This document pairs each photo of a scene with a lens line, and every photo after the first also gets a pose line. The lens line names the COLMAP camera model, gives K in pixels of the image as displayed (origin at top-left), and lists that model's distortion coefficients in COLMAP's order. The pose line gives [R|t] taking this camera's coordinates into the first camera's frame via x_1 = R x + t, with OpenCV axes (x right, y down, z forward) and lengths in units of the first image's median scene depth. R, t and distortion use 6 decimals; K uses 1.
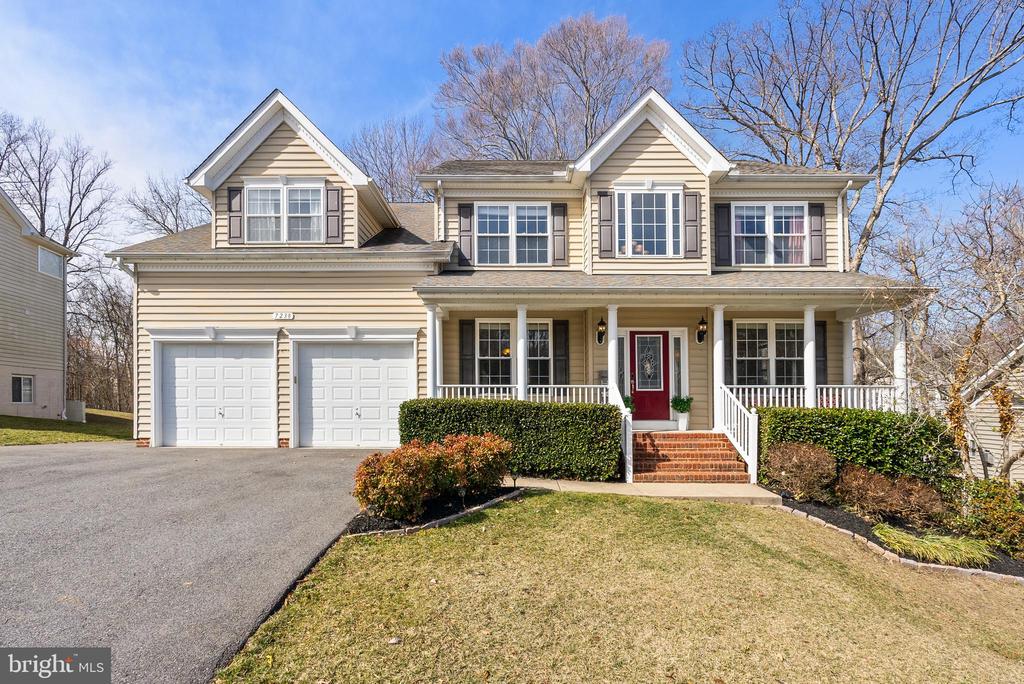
lens RADIAL K [[463.0, 0, 511.1], [0, 463.0, 345.3], [0, 0, 1]] dist [-0.000628, 0.000100]
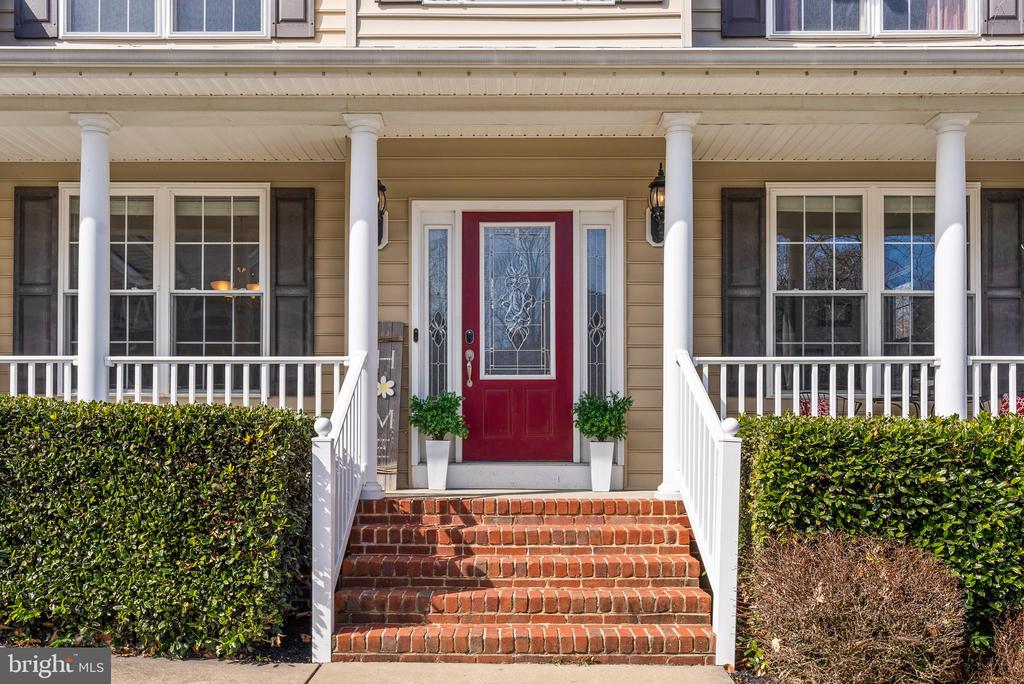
lens RADIAL K [[887.3, 0, 512.3], [0, 887.3, 341.1], [0, 0, 1]] dist [0.014810, -0.001251]
pose [[0.999999, 0.000542, -0.000895, 0.312876], [-0.000531, 0.999924, 0.012283, 0.063508], [0.000901, -0.012283, 0.999924, 0.339646]]
